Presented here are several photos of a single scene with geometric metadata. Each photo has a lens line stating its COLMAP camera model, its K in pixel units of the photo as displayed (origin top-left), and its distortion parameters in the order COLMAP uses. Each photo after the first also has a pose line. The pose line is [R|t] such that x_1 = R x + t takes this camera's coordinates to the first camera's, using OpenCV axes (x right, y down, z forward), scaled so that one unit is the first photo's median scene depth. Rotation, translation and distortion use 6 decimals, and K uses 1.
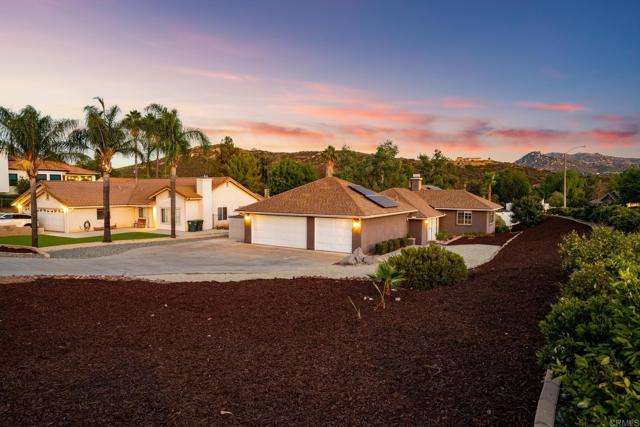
lens RADIAL K [[385.8, 0, 320.0], [0, 385.8, 212.5], [0, 0, 1]] dist [0.002094, 0.004060]
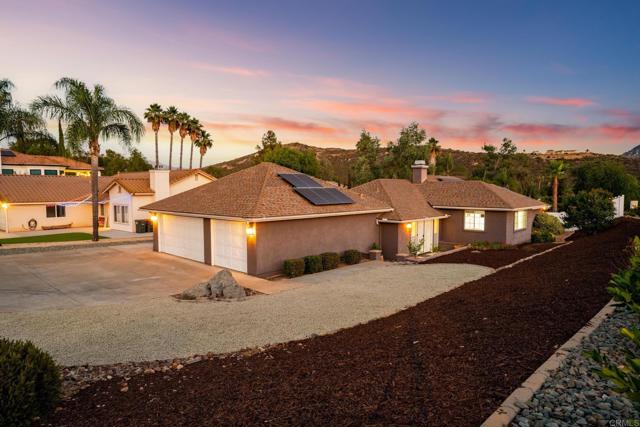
lens RADIAL K [[385.8, 0, 320.1], [0, 385.8, 212.5], [0, 0, 1]] dist [0.002094, 0.004060]
pose [[0.981121, 0.007892, -0.193235, 0.212564], [-0.006613, 0.999952, 0.007263, -0.003464], [0.193283, -0.005848, 0.981126, 0.238703]]
